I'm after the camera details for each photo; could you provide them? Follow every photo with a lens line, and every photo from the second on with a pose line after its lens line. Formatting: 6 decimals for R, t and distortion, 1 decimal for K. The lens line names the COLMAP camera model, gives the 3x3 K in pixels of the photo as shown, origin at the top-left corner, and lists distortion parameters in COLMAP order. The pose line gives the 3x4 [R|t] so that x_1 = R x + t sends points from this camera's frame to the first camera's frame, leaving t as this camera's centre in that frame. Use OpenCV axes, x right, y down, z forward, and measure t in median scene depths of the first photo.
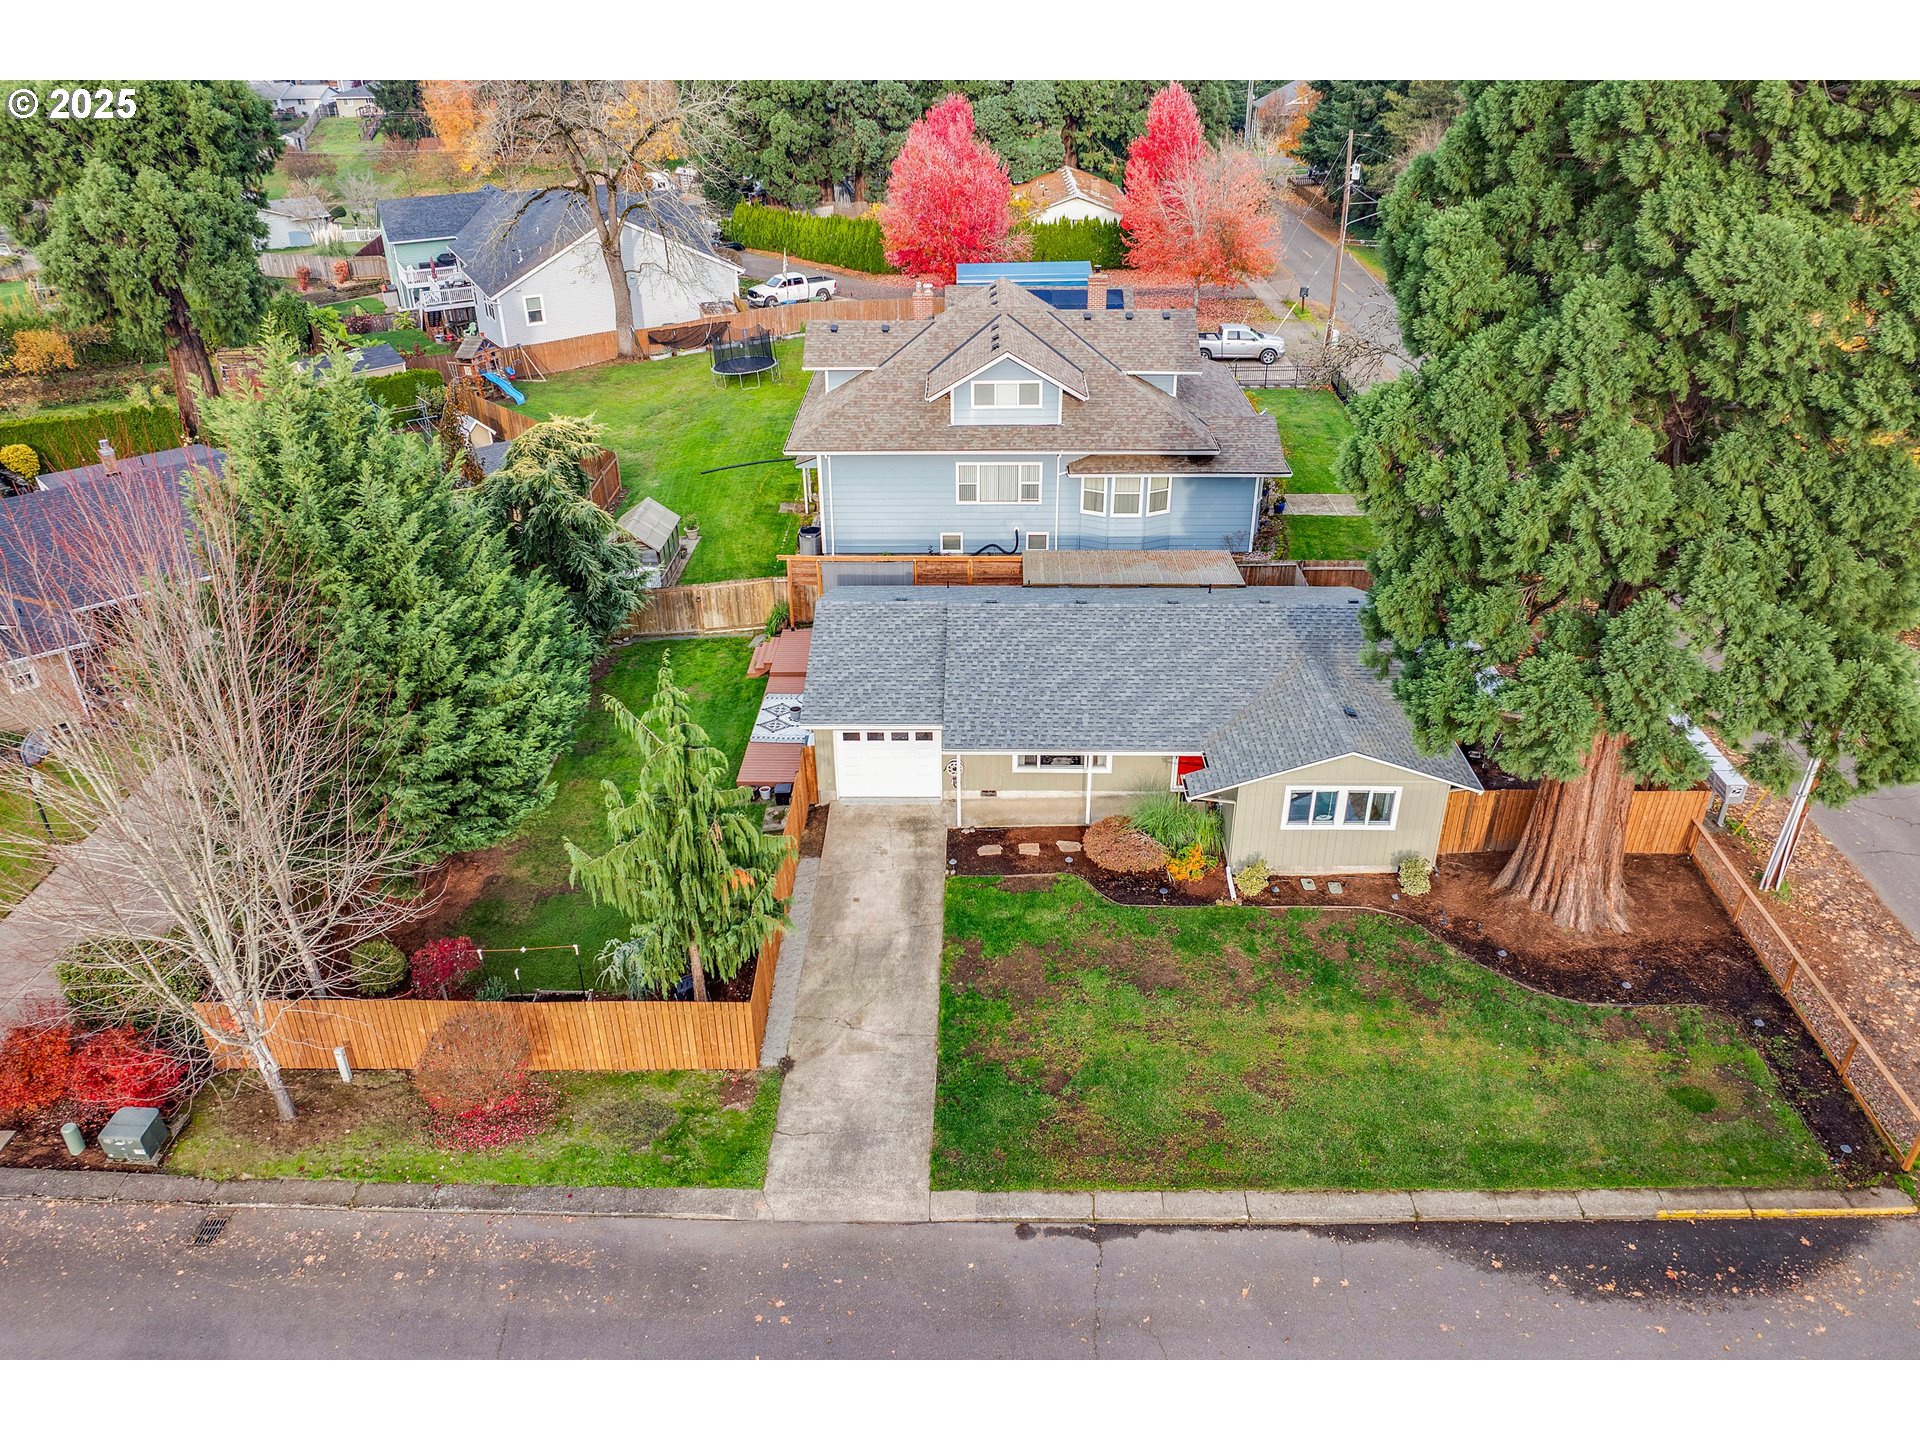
lens RADIAL K [[1353.6, 0, 955.8], [0, 1353.6, 718.3], [0, 0, 1]] dist [-0.045993, 0.007162]
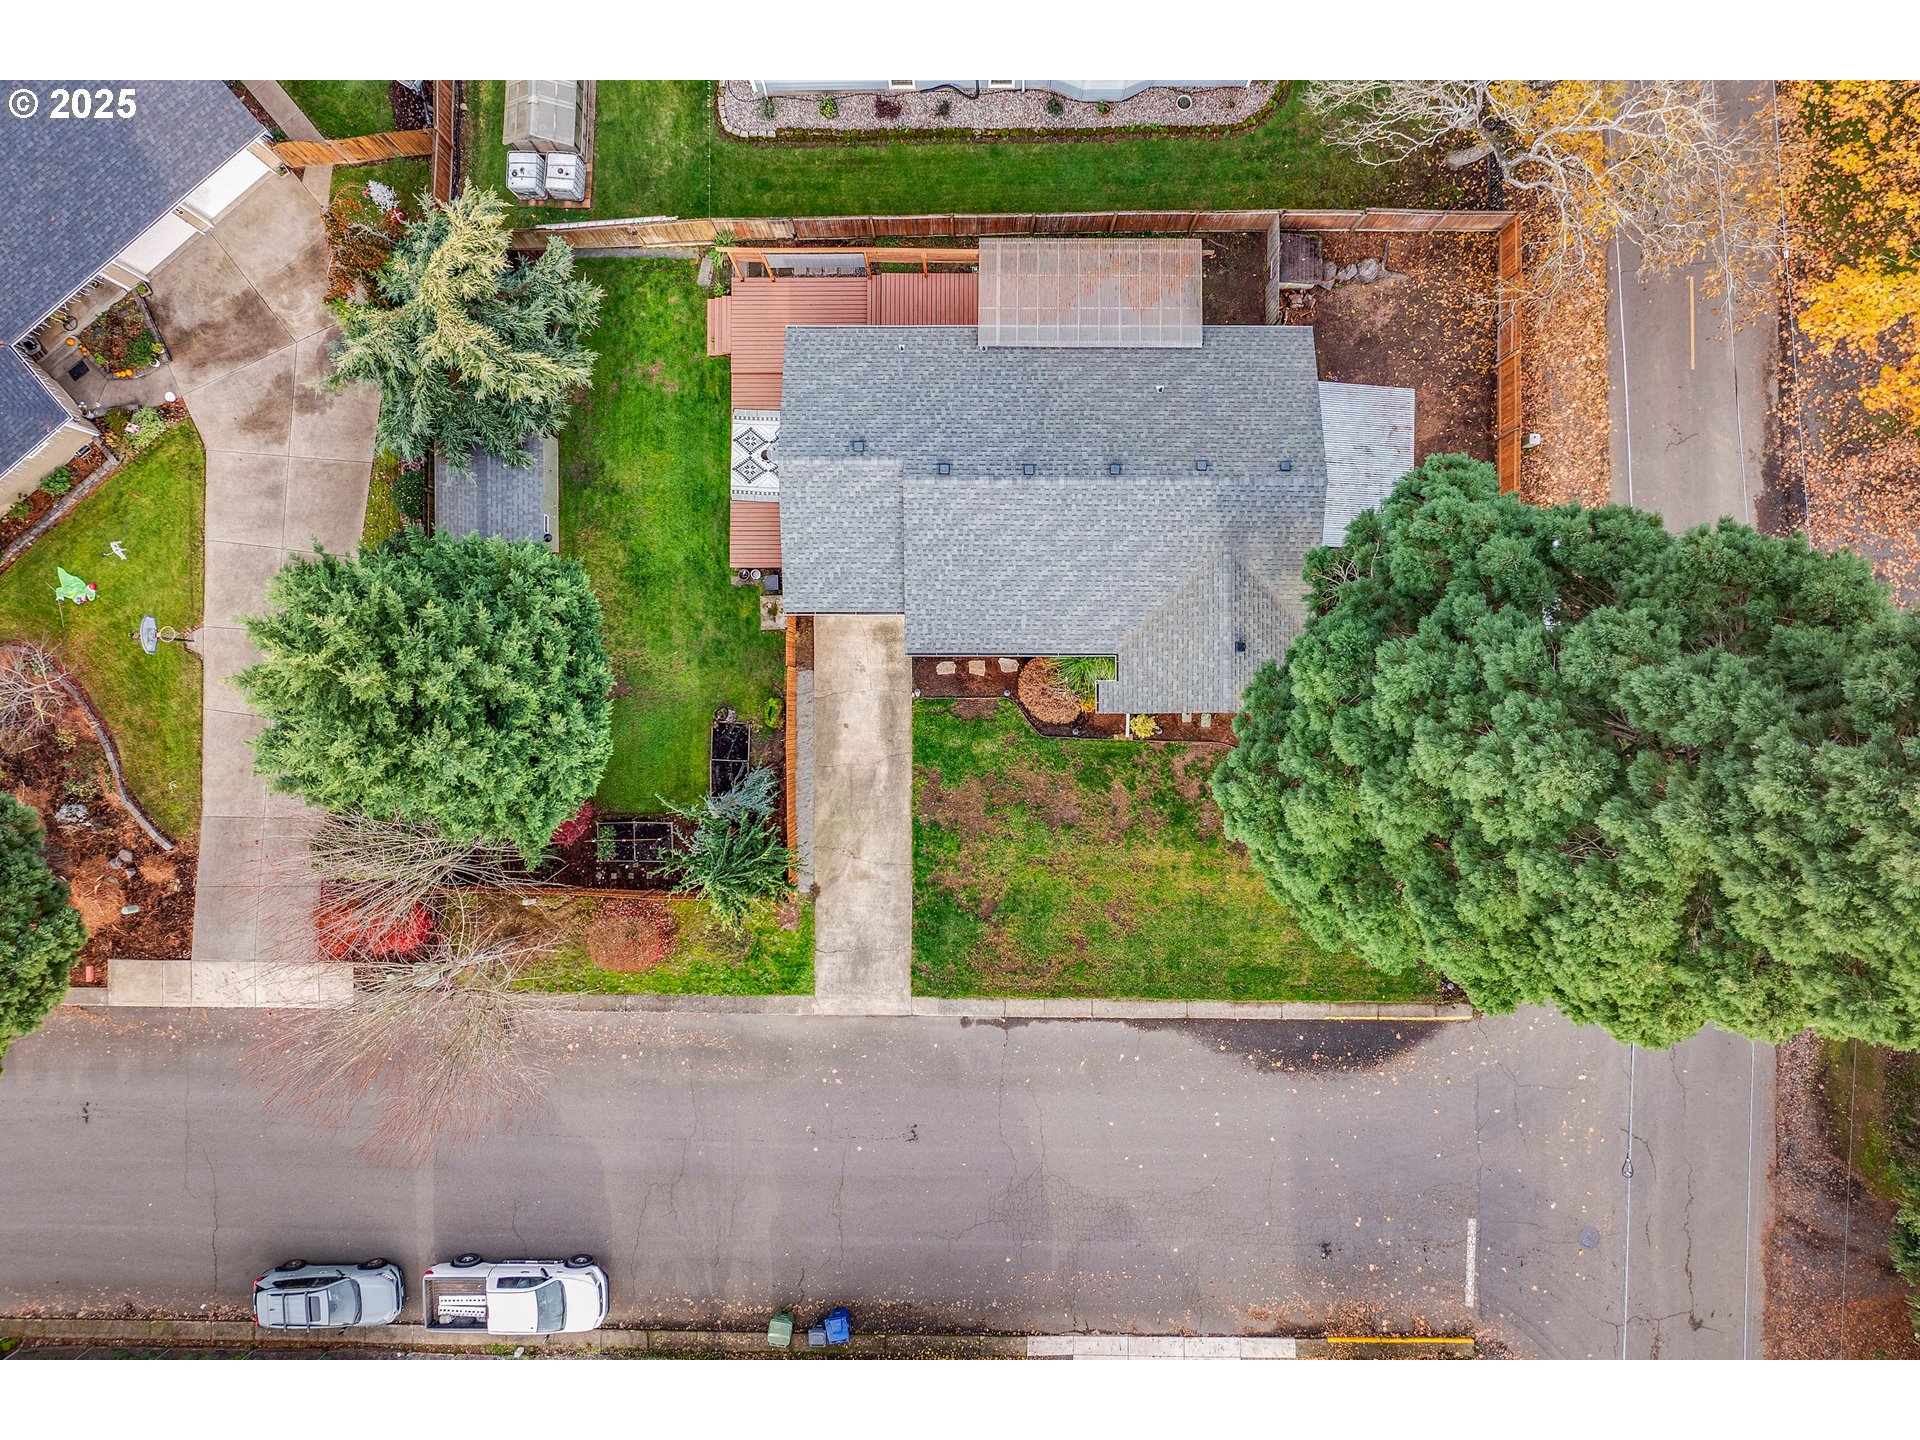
lens RADIAL K [[1353.6, 0, 952.8], [0, 1353.6, 718.5], [0, 0, 1]] dist [-0.045993, 0.007162]
pose [[0.999762, -0.021651, -0.002733, 0.040941], [0.013232, 0.501827, 0.864867, -1.171226], [-0.017353, -0.864697, 0.501994, 0.384742]]
